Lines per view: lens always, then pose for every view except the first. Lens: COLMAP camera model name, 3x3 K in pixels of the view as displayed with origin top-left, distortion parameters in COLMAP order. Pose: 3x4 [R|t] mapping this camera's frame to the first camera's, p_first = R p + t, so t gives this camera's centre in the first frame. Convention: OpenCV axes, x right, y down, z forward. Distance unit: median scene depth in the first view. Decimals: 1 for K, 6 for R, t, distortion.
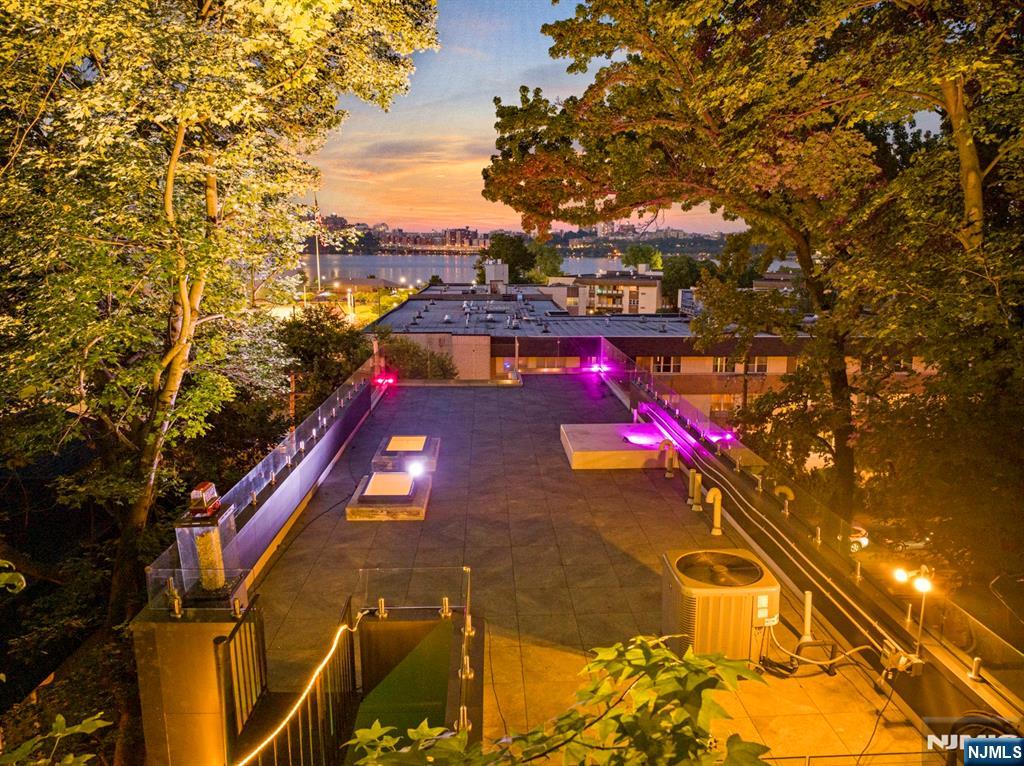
lens RADIAL K [[711.5, 0, 514.0], [0, 711.5, 383.1], [0, 0, 1]] dist [-0.023970, -0.004257]
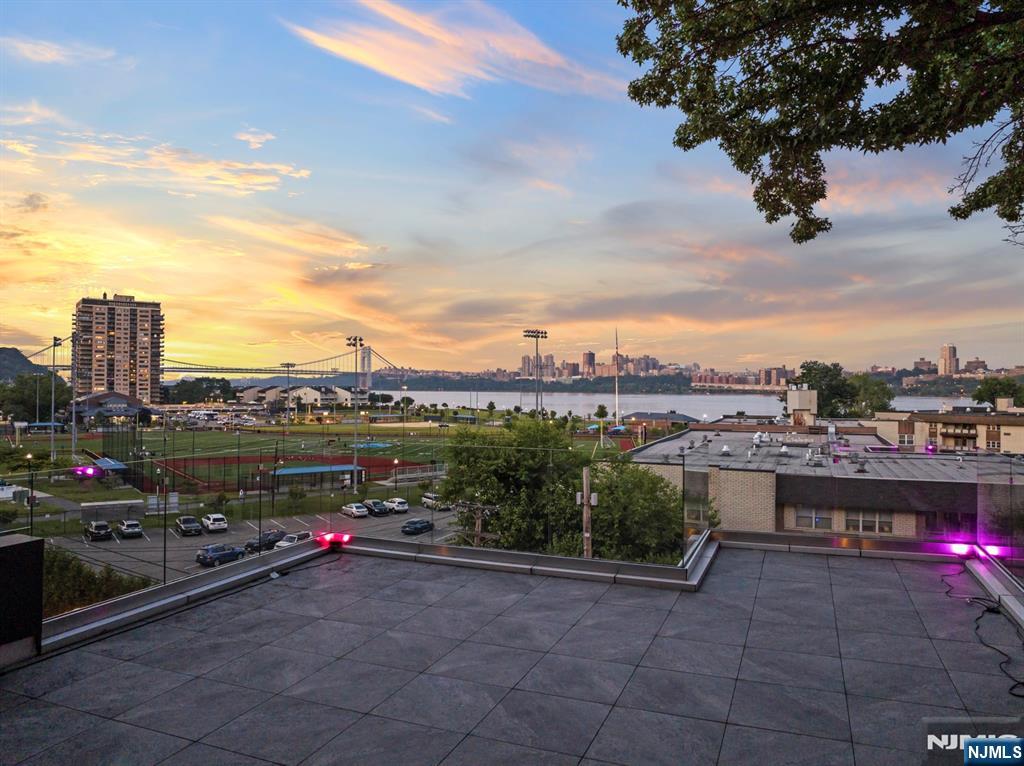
lens RADIAL K [[711.5, 0, 511.9], [0, 711.5, 387.7], [0, 0, 1]] dist [-0.023970, -0.004257]
pose [[0.909263, -0.001592, -0.416218, 0.012346], [-0.075954, 0.982567, -0.169686, -0.004881], [0.409233, 0.185903, 0.893291, 0.126891]]
